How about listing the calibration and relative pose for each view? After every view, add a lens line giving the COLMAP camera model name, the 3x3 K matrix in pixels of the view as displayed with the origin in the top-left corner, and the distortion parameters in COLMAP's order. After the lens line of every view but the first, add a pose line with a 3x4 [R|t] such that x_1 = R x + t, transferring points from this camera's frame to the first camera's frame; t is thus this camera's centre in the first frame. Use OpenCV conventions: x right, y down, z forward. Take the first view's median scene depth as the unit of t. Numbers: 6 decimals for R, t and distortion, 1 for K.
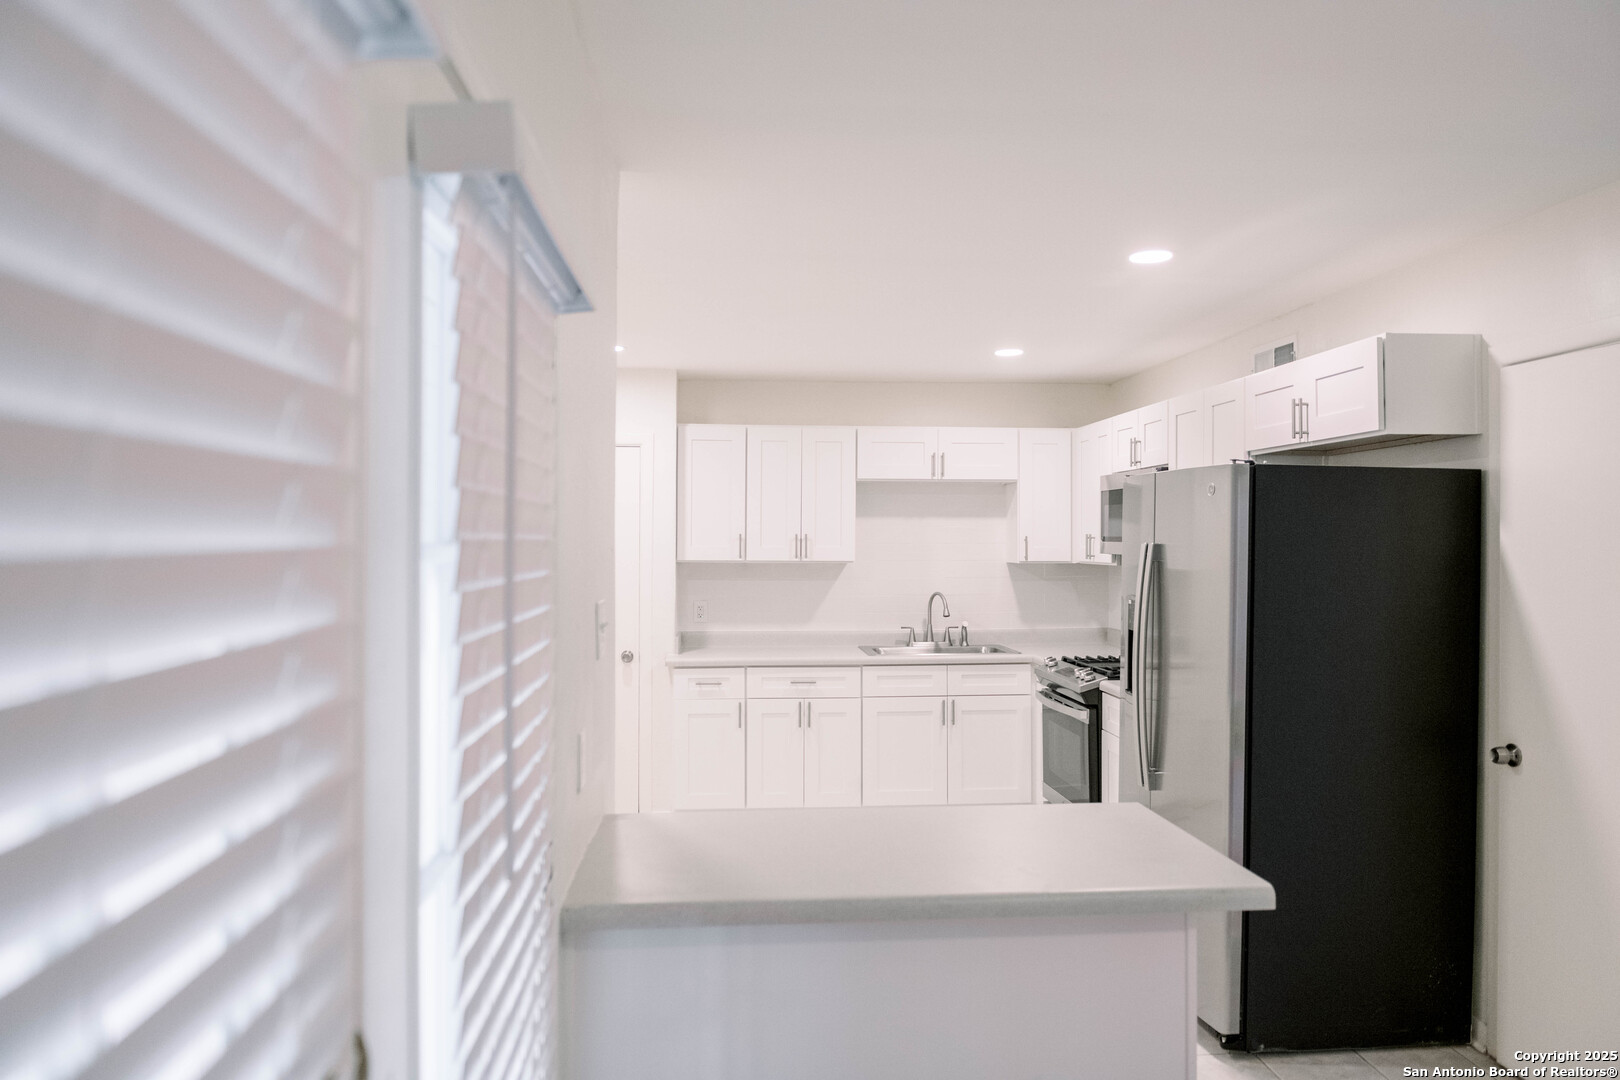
lens RADIAL K [[1155.7, 0, 804.4], [0, 1155.7, 534.5], [0, 0, 1]] dist [-0.011007, -0.003074]
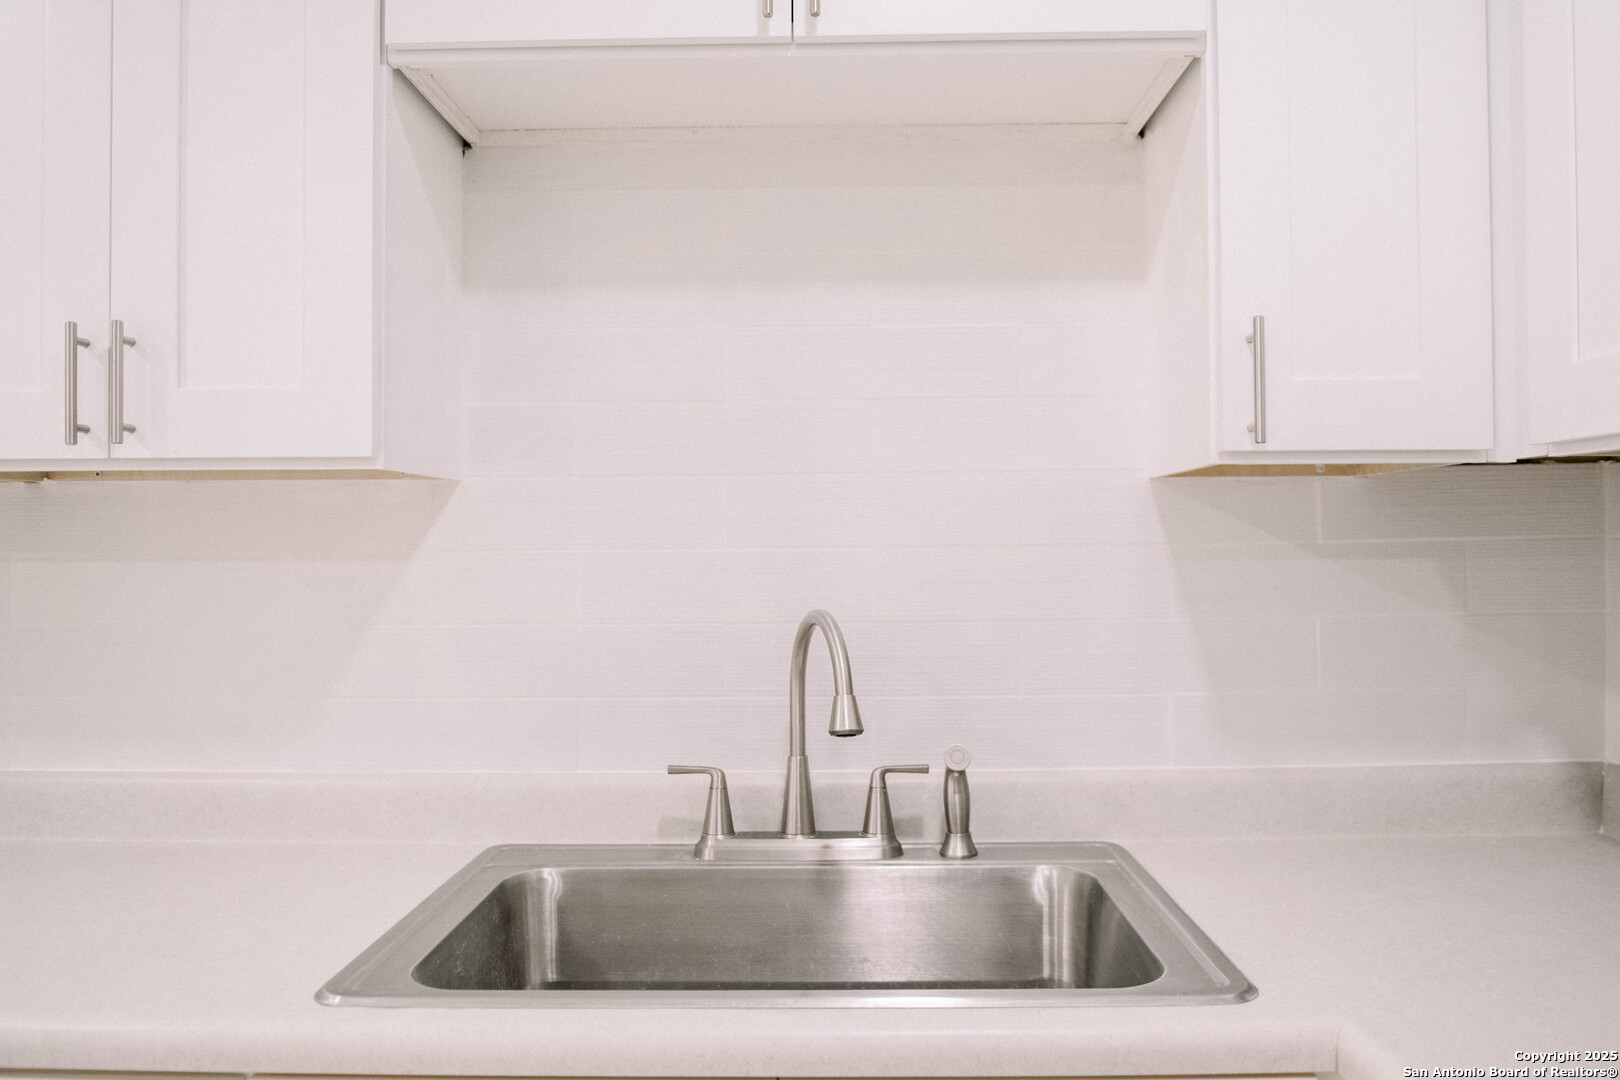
lens RADIAL K [[1224.2, 0, 782.0], [0, 1224.2, 534.2], [0, 0, 1]] dist [-0.025622, 0.003281]
pose [[0.994892, -0.007629, -0.100658, 0.129375], [0.007240, 0.999965, -0.004224, 0.036158], [0.100686, 0.003473, 0.994912, 0.767159]]
